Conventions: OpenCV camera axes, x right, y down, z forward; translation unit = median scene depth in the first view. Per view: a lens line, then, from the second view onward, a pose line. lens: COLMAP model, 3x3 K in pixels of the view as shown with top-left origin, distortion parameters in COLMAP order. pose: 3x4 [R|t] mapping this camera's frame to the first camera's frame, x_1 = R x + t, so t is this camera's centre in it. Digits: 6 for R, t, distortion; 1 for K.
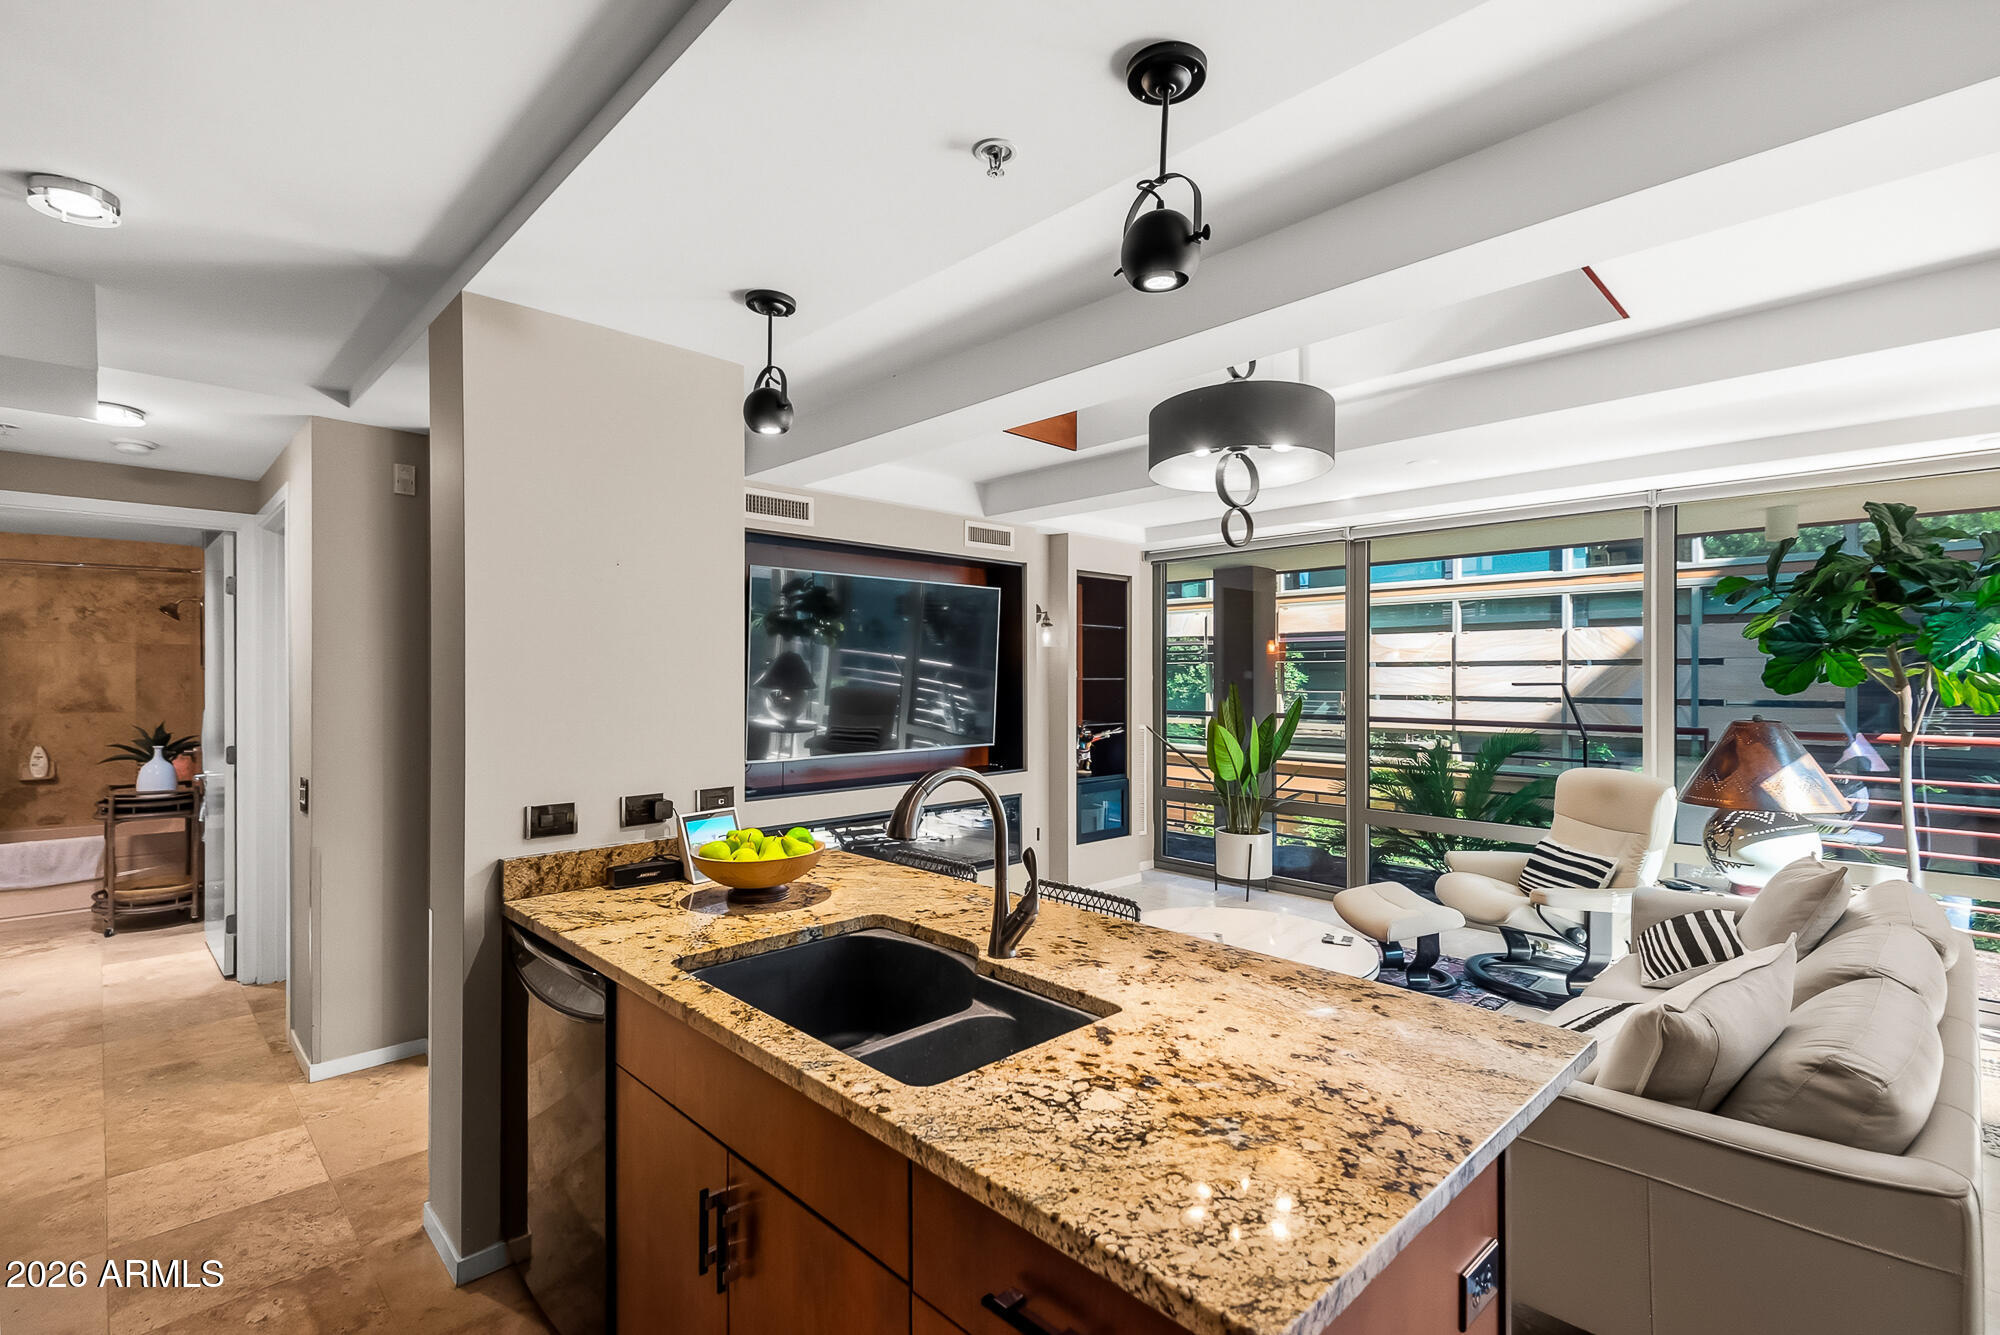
lens RADIAL K [[914.2, 0, 1001.5], [0, 914.2, 667.1], [0, 0, 1]] dist [0.038197, -0.013079]
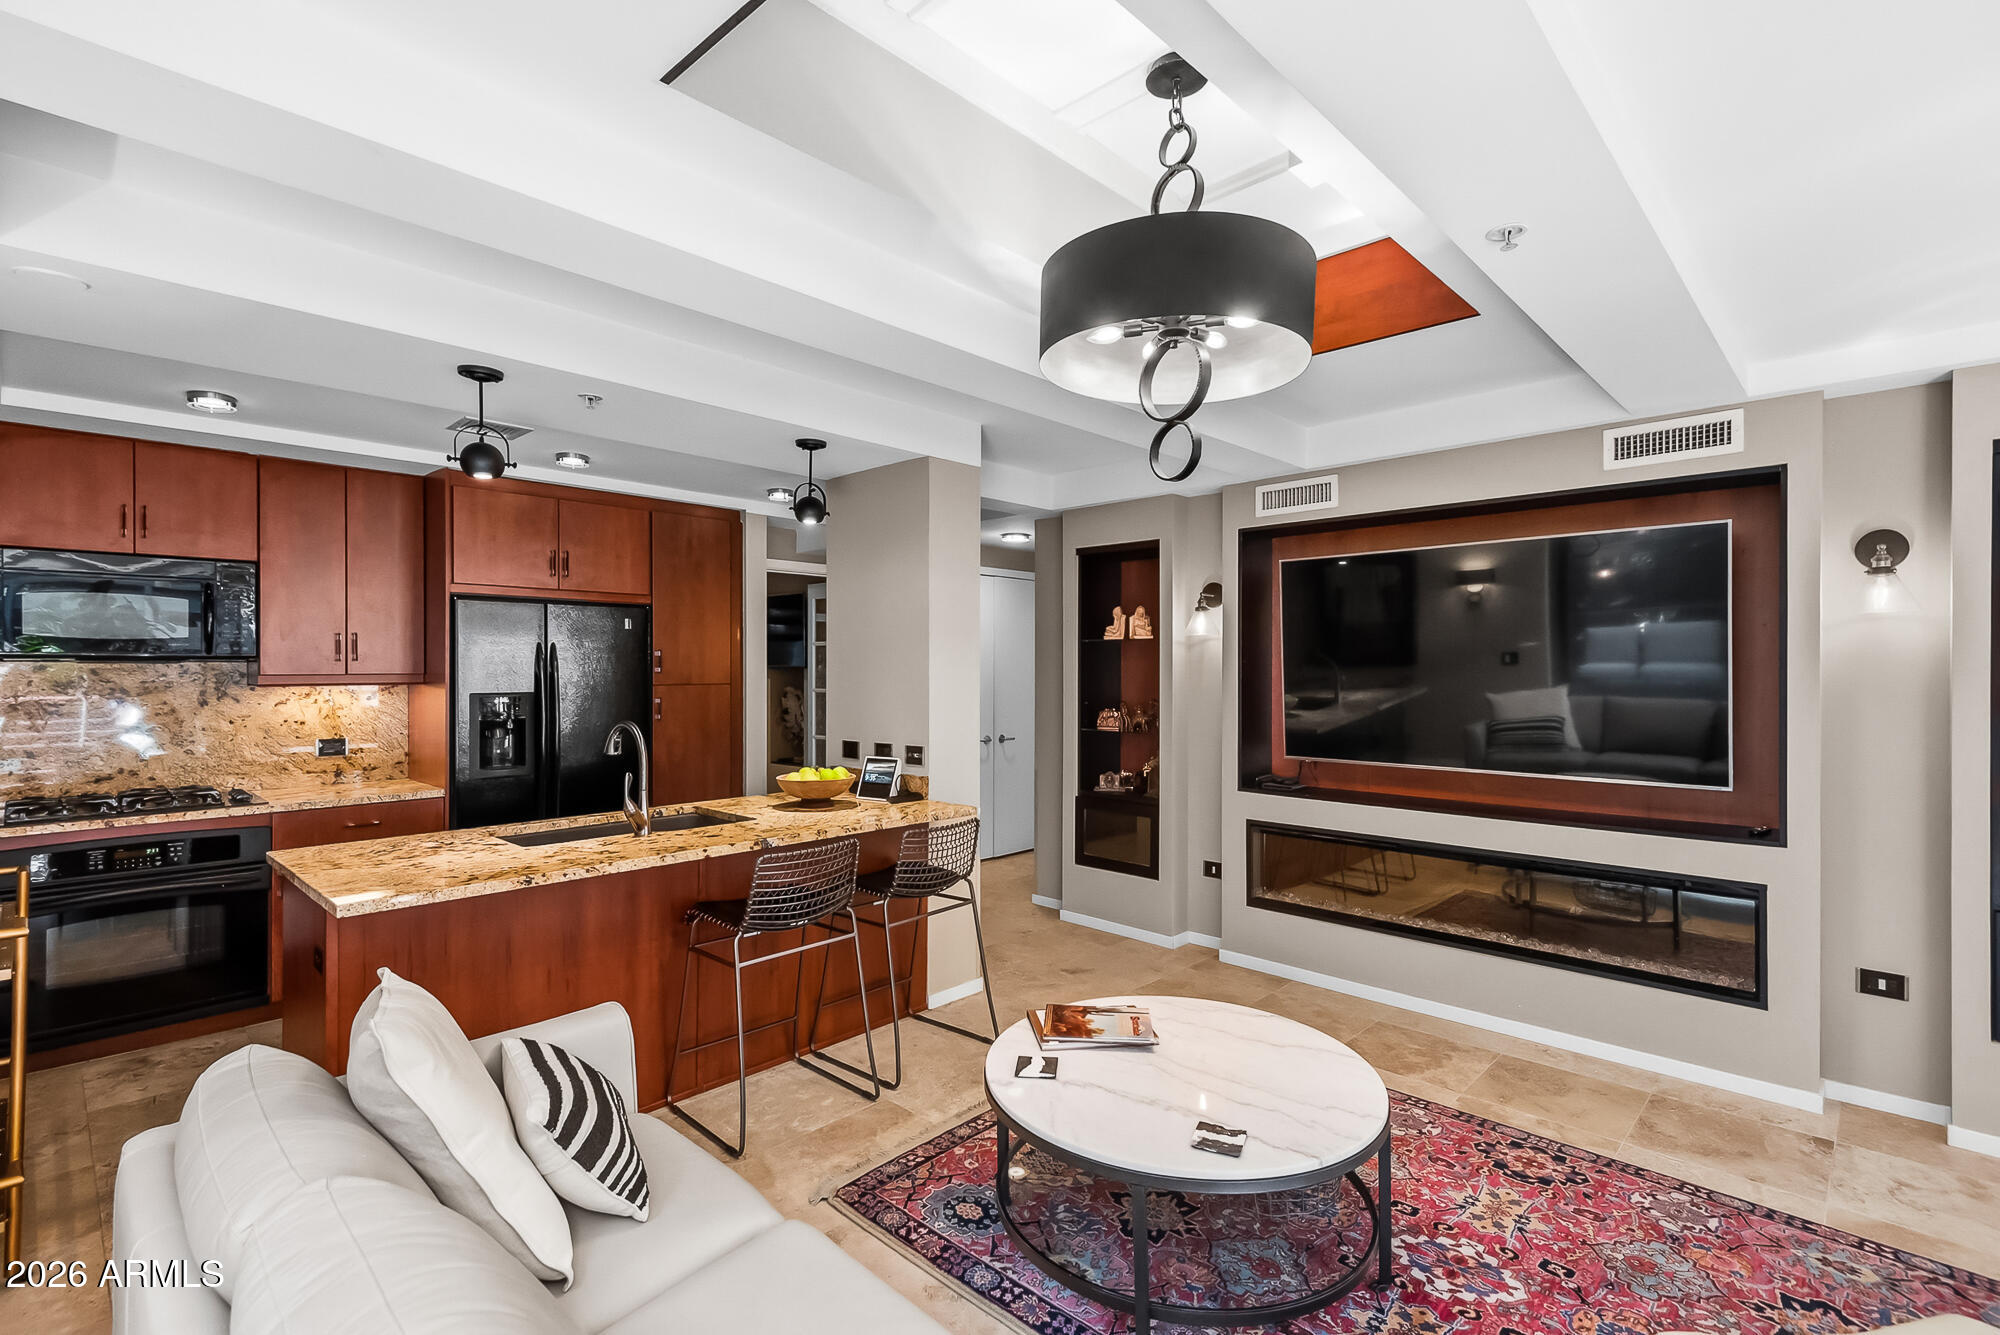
lens RADIAL K [[914.2, 0, 1005.3], [0, 914.2, 669.2], [0, 0, 1]] dist [0.038197, -0.013079]
pose [[0.042299, -0.001530, -0.999104, 0.692349], [0.010145, 0.999948, -0.001102, 0.005424], [0.999053, -0.010090, 0.042312, 0.636258]]
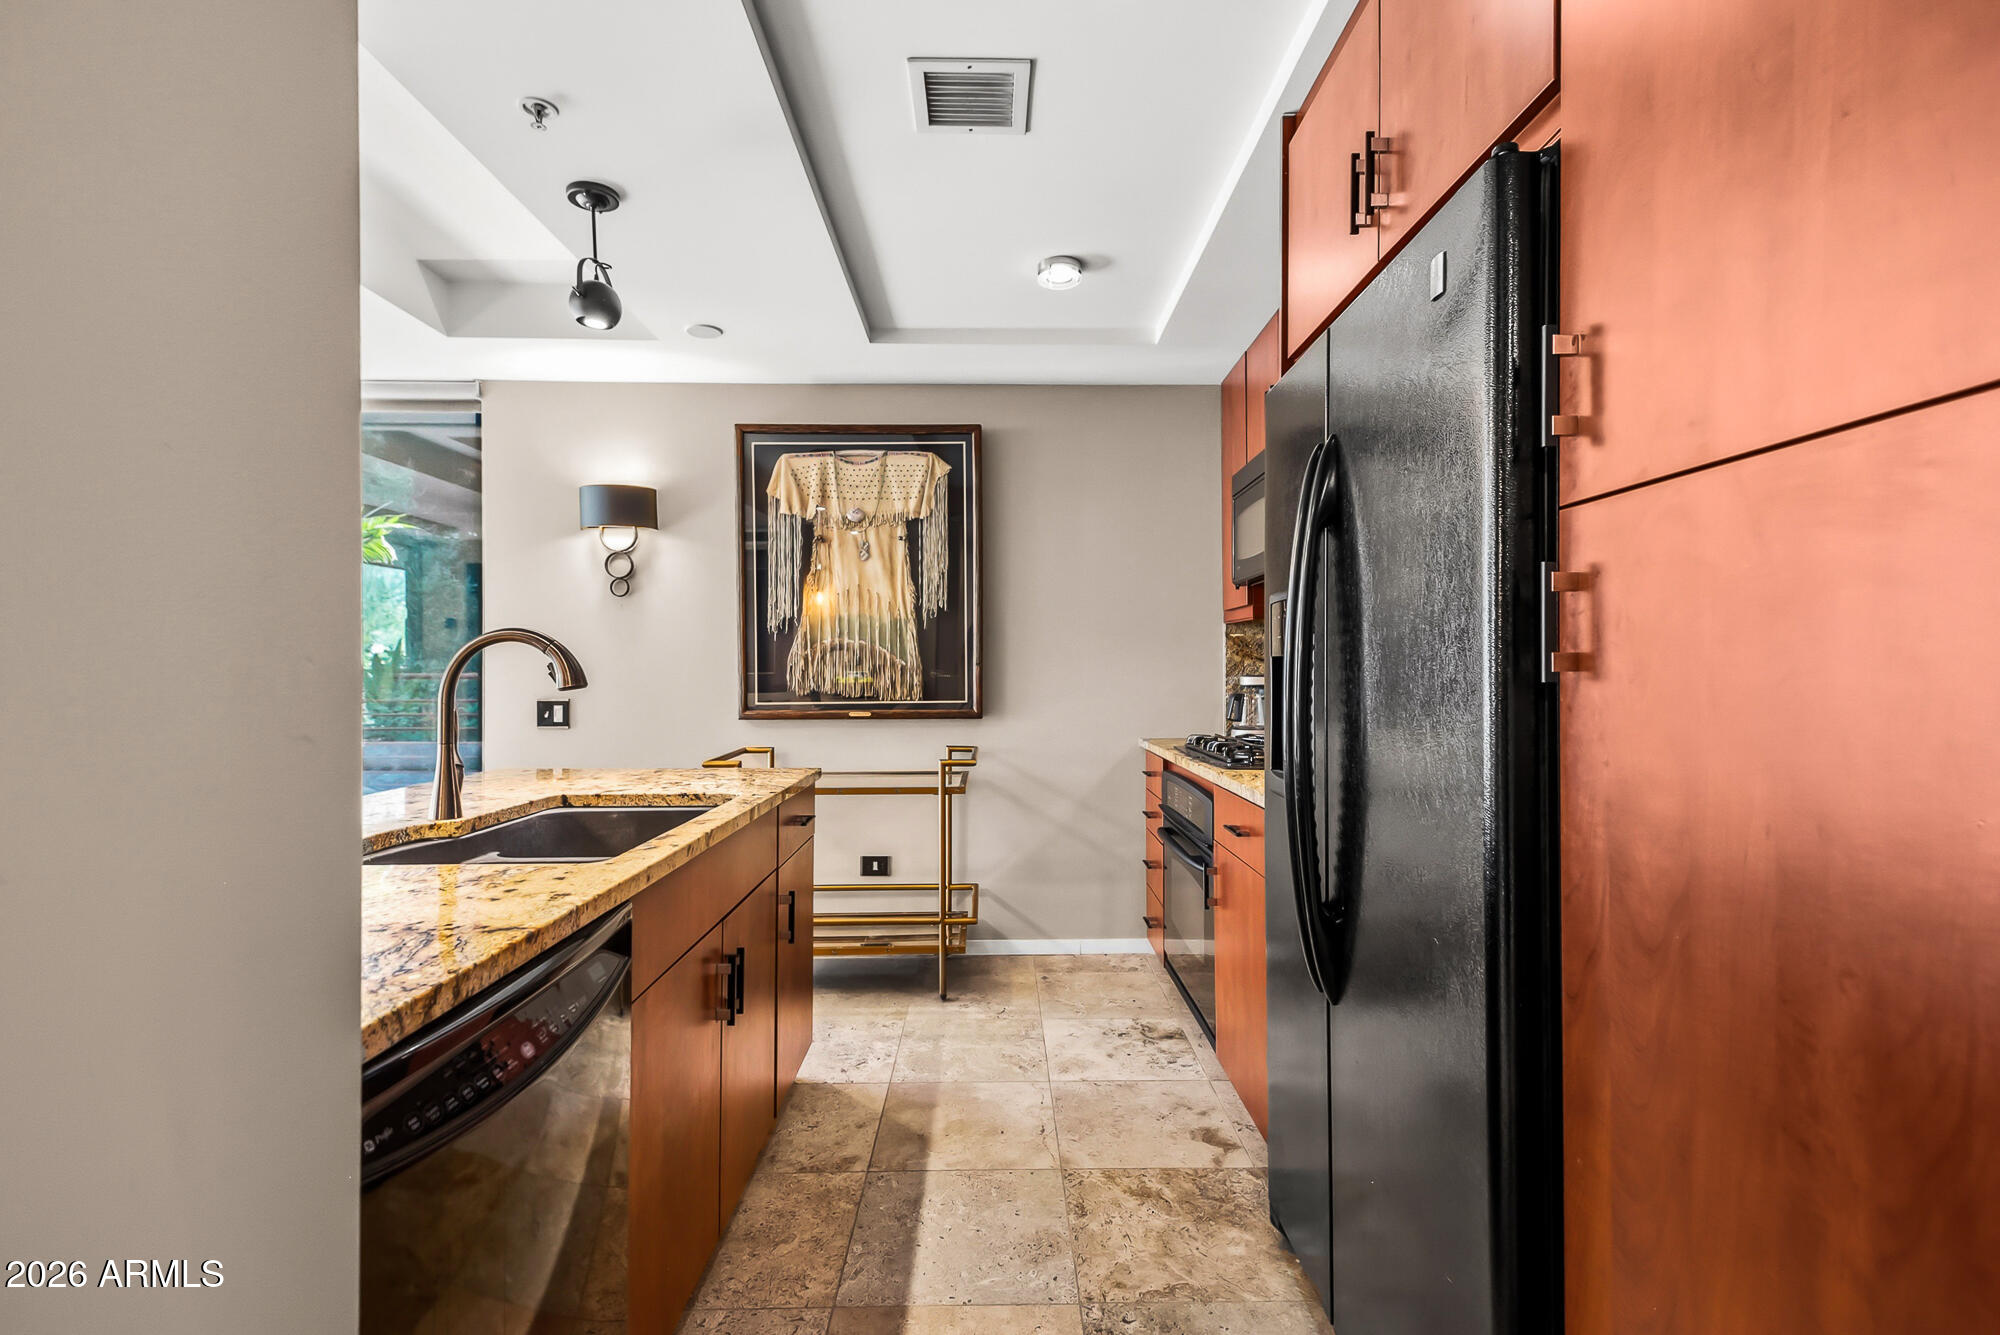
lens RADIAL K [[914.2, 0, 993.8], [0, 914.2, 667.8], [0, 0, 1]] dist [0.038197, -0.013079]
pose [[-0.720759, -0.003665, 0.693176, -0.453551], [-0.009690, 0.999942, -0.004789, 0.057652], [-0.693118, -0.010169, -0.720753, 0.522178]]
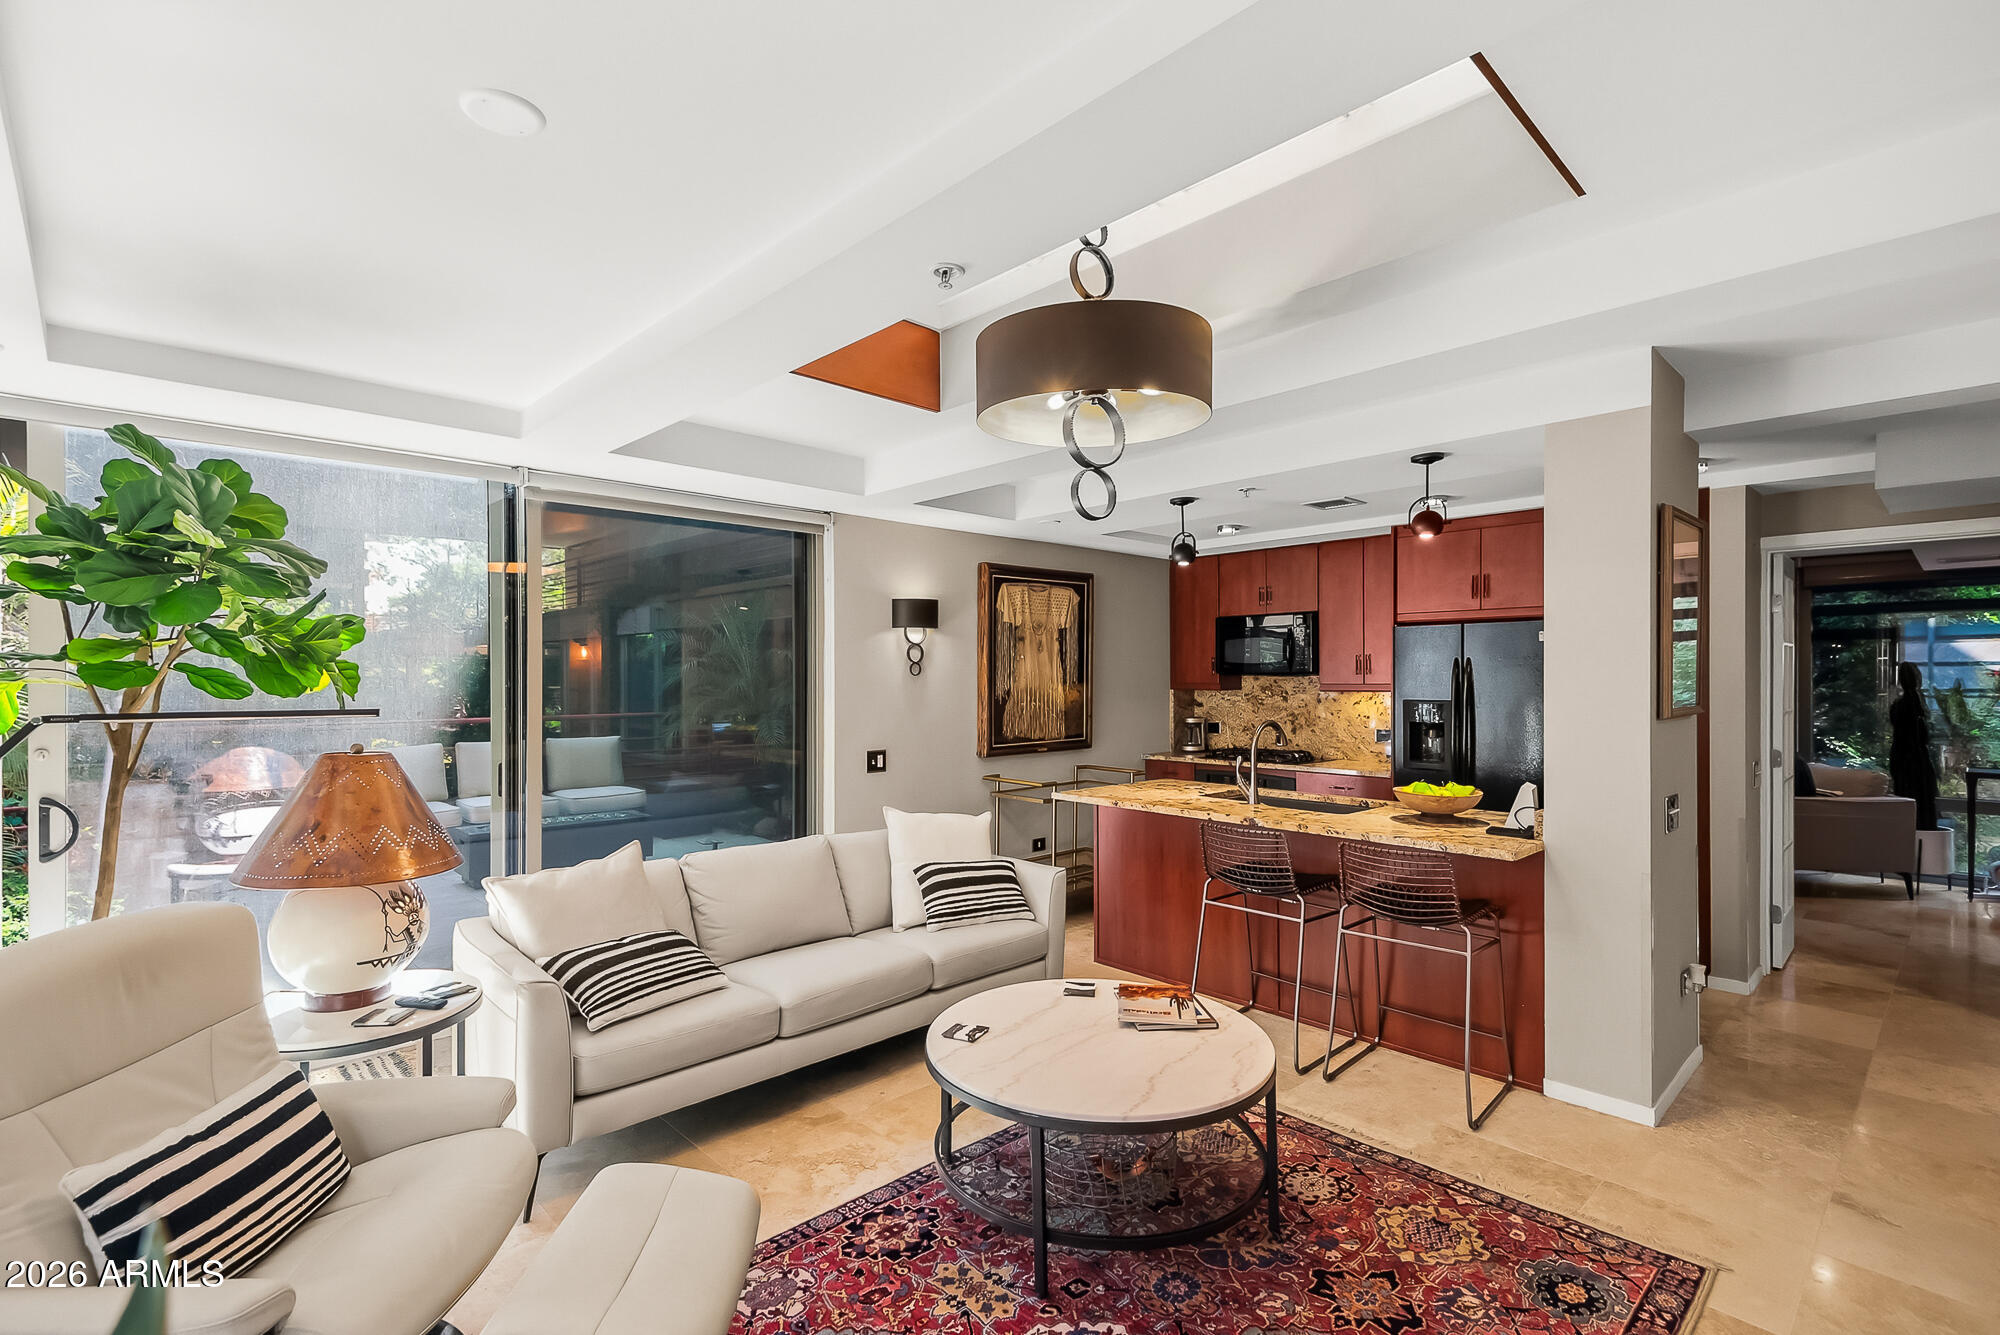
lens RADIAL K [[914.2, 0, 988.9], [0, 914.2, 676.0], [0, 0, 1]] dist [0.038197, -0.013079]
pose [[-0.999874, -0.000253, 0.015892, 0.251230], [-0.000439, 0.999932, -0.011692, 0.007107], [-0.015888, -0.011697, -0.999805, 1.320141]]
